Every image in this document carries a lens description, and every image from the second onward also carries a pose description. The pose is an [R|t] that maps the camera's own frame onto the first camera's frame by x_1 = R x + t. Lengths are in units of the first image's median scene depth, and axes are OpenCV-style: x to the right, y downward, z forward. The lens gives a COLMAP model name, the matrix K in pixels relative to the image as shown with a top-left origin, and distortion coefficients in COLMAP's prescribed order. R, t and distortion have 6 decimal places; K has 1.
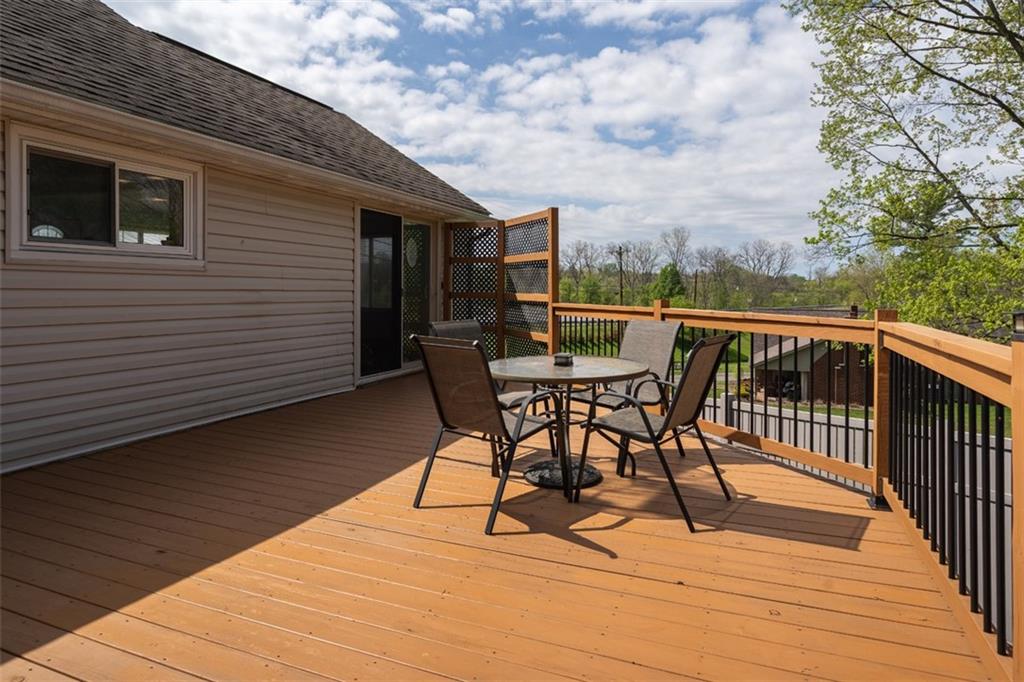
lens RADIAL K [[595.6, 0, 511.1], [0, 595.6, 298.2], [0, 0, 1]] dist [0.004222, 0.001186]
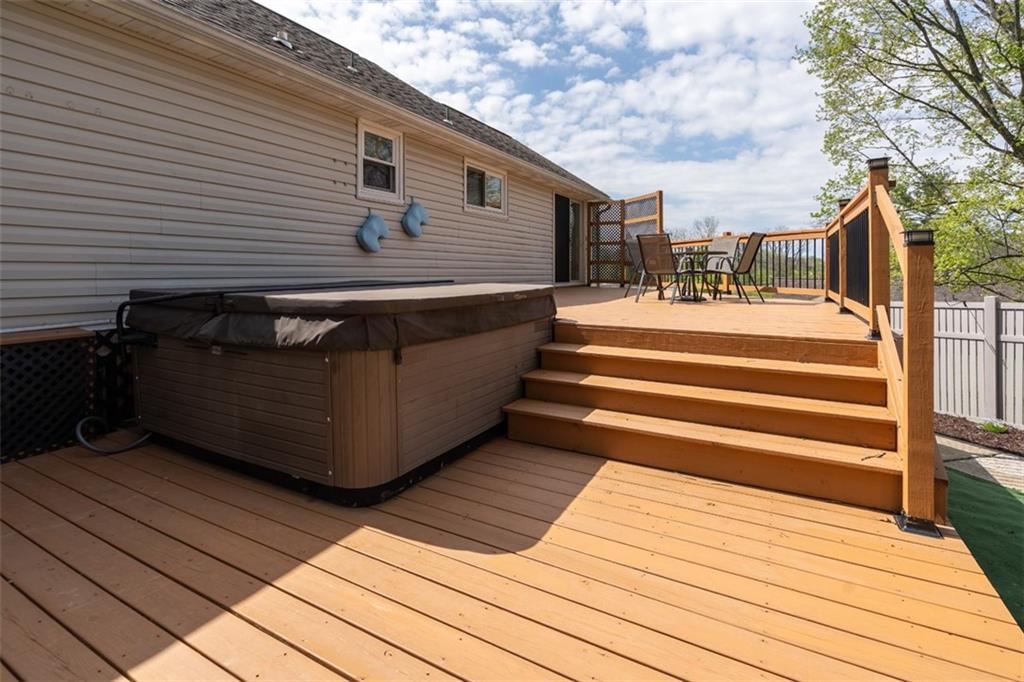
lens RADIAL K [[482.7, 0, 514.4], [0, 482.7, 274.2], [0, 0, 1]] dist [-0.004290, 0.001400]
pose [[0.994158, -0.002642, -0.107902, -0.100630], [0.001961, 0.999977, -0.006418, 0.053821], [0.107917, 0.006169, 0.994141, -0.247732]]
